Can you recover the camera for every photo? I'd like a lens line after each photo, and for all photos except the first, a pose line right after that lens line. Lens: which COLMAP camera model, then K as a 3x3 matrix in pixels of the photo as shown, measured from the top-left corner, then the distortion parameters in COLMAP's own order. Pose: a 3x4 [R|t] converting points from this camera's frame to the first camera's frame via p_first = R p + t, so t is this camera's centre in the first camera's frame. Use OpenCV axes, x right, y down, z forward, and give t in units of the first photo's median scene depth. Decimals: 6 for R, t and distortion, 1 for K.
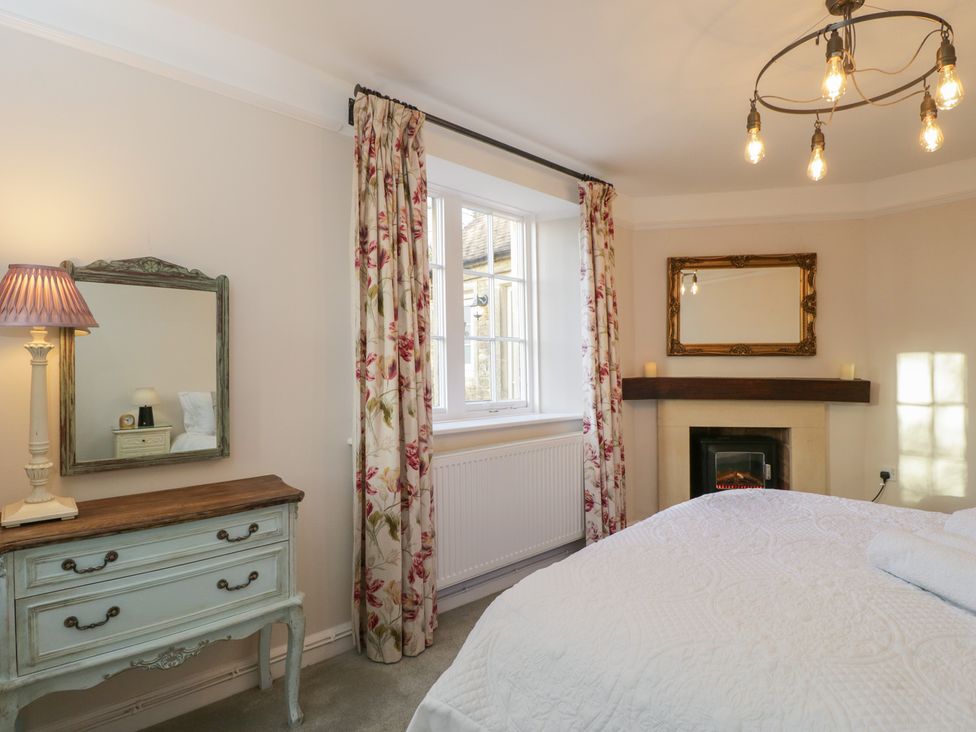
lens RADIAL K [[518.0, 0, 486.3], [0, 518.0, 360.3], [0, 0, 1]] dist [0.005234, -0.013936]
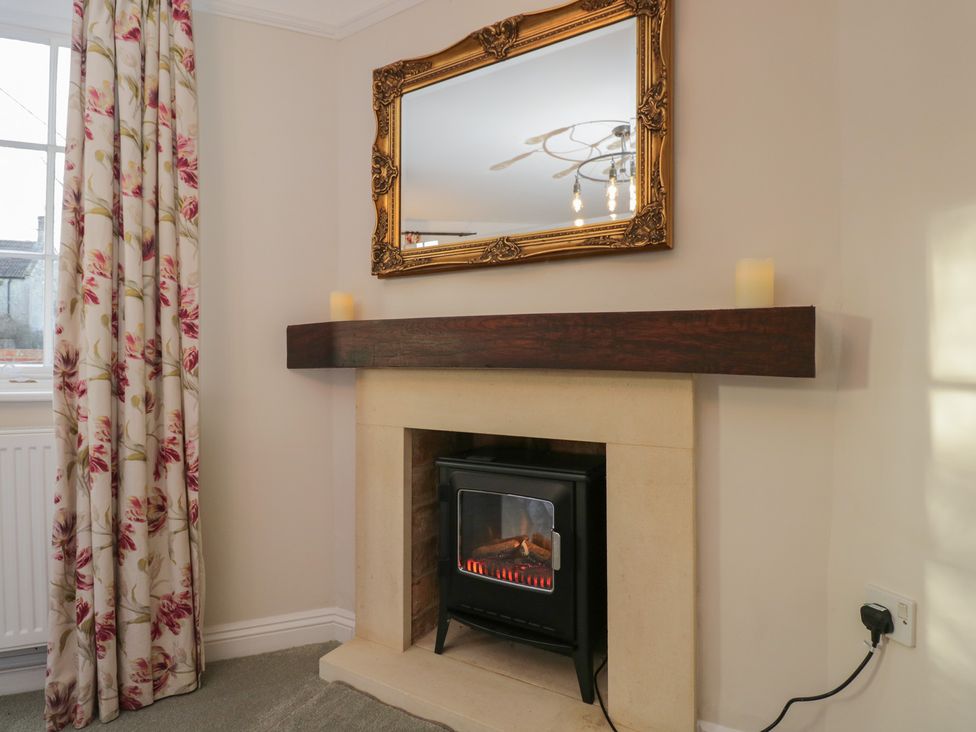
lens RADIAL K [[518.0, 0, 486.3], [0, 518.0, 360.3], [0, 0, 1]] dist [0.005234, -0.013936]
pose [[0.940762, 0.008714, -0.338956, 0.637794], [-0.013655, 0.999832, -0.012196, 0.075497], [0.338793, 0.016102, 0.940723, 0.617659]]
